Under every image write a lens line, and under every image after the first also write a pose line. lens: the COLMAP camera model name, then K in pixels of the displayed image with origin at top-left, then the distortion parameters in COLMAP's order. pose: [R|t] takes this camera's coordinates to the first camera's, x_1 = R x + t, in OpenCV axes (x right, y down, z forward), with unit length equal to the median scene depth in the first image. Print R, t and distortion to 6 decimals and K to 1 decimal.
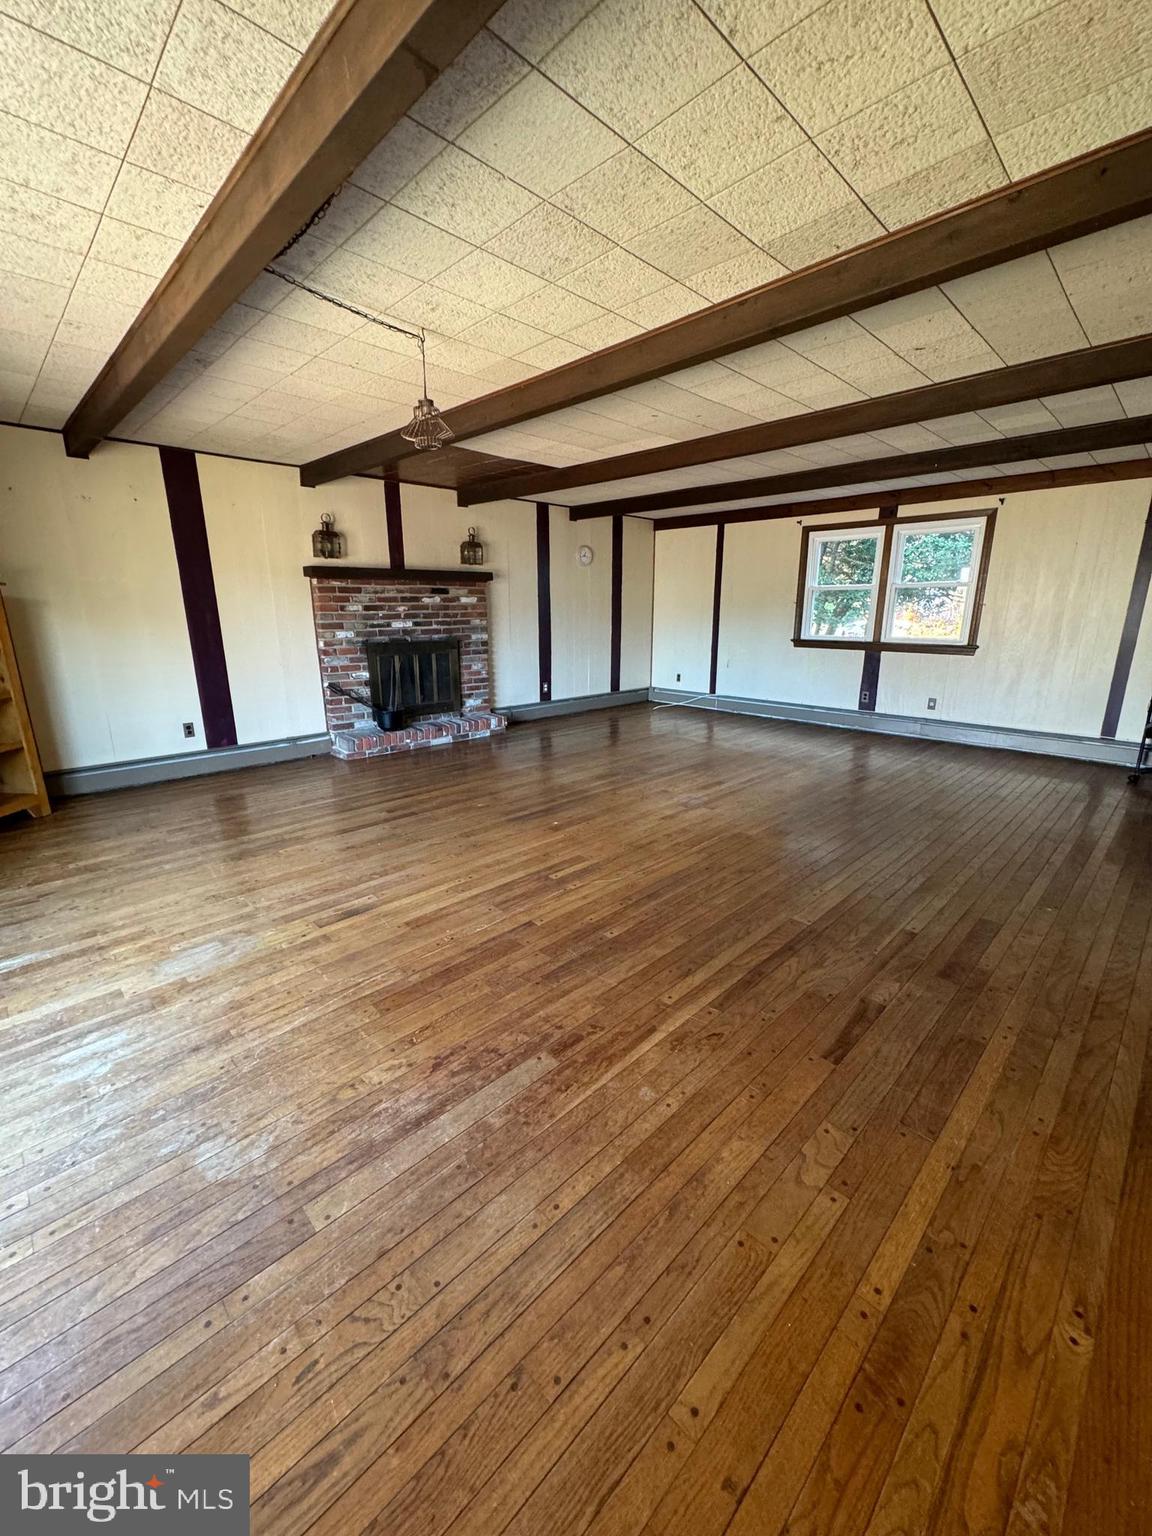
lens RADIAL K [[612.1, 0, 577.9], [0, 612.1, 769.2], [0, 0, 1]] dist [0.000789, 0.000098]
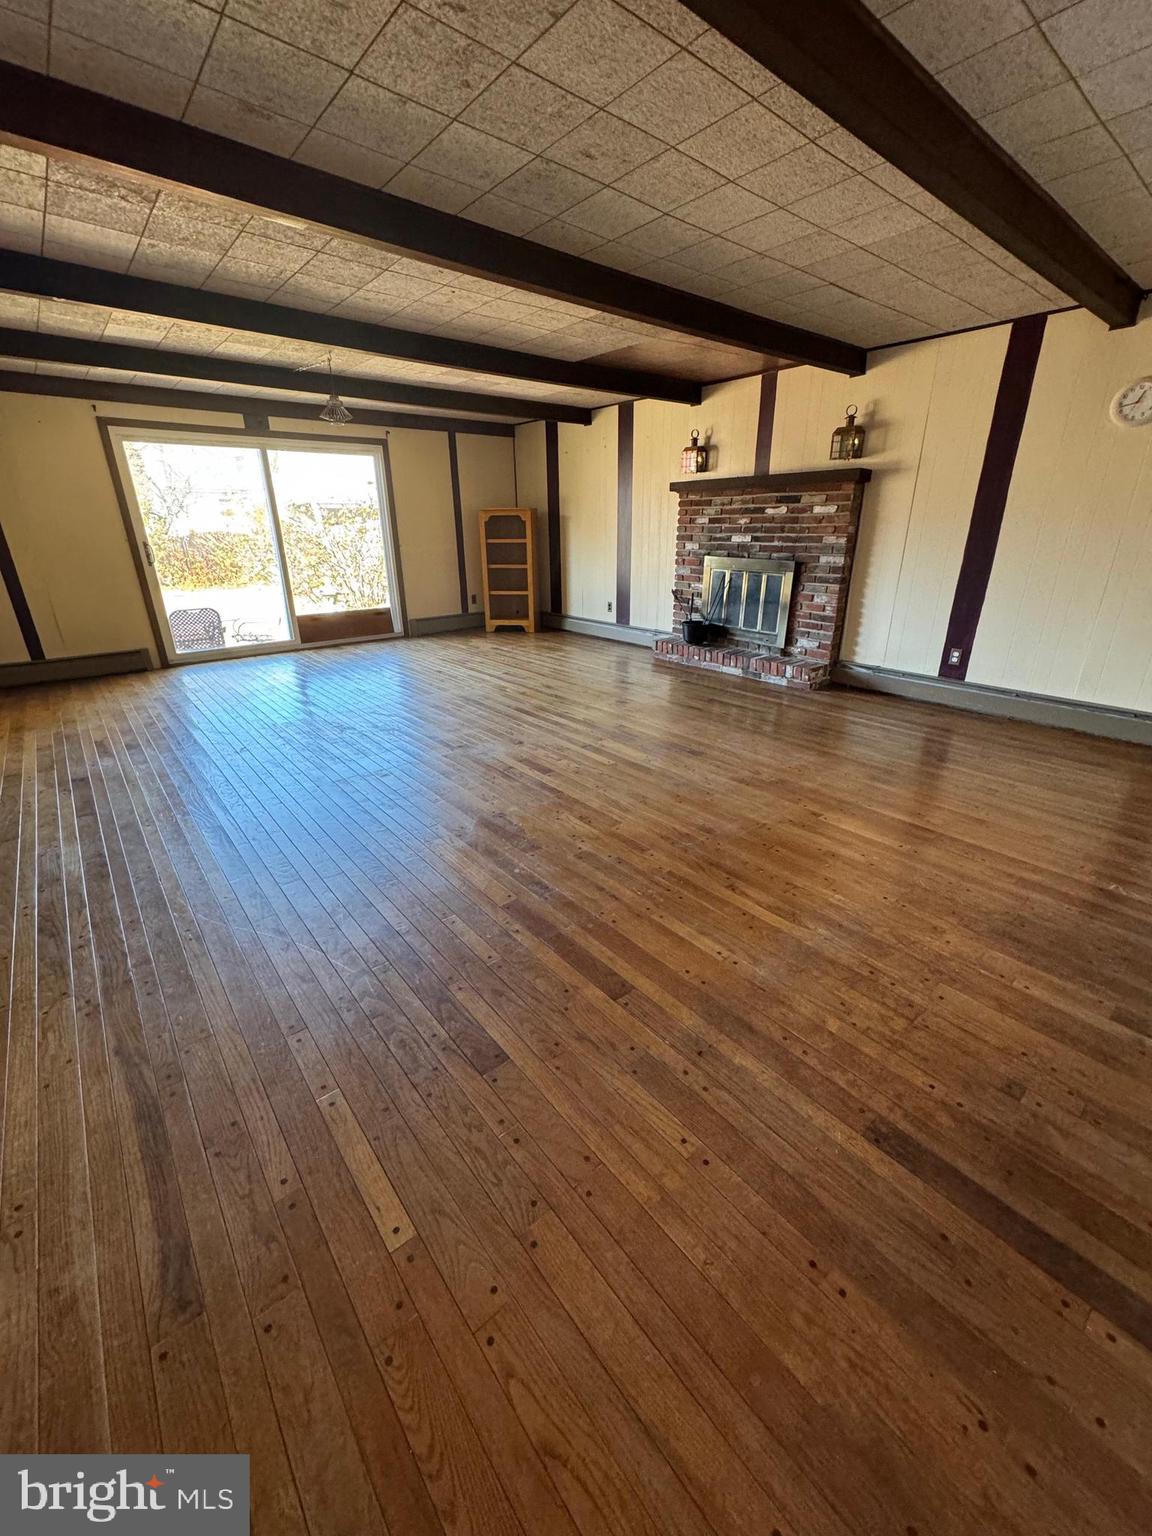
lens RADIAL K [[612.1, 0, 579.1], [0, 612.1, 766.2], [0, 0, 1]] dist [0.000789, 0.000098]
pose [[-0.083539, 0.370667, -0.925001, 0.709181], [-0.251483, 0.890359, 0.379497, -0.212293], [0.964250, 0.264325, 0.018837, 0.805894]]
